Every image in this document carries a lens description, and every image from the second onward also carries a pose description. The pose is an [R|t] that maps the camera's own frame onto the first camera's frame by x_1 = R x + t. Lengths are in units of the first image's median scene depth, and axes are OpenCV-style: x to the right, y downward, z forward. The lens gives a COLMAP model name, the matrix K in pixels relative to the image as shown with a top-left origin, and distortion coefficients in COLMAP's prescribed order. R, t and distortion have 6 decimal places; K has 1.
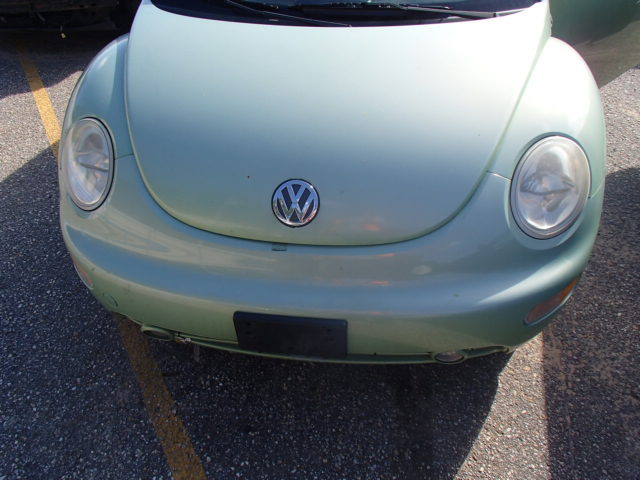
lens RADIAL K [[541.4, 0, 320.4], [0, 541.4, 225.8], [0, 0, 1]] dist [0.003107, 0.009947]
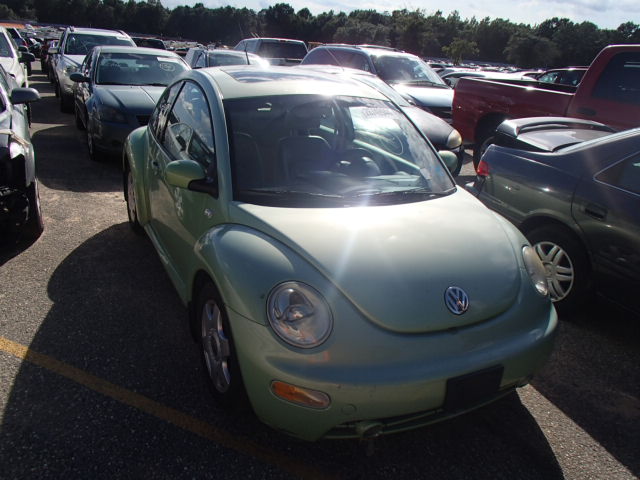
lens RADIAL K [[541.4, 0, 320.4], [0, 541.4, 225.8], [0, 0, 1]] dist [0.003107, 0.009947]
pose [[0.805369, -0.086057, 0.586494, -1.289300], [0.285796, 0.923188, -0.256991, 0.052030], [-0.519328, 0.374590, 0.768102, -0.136766]]
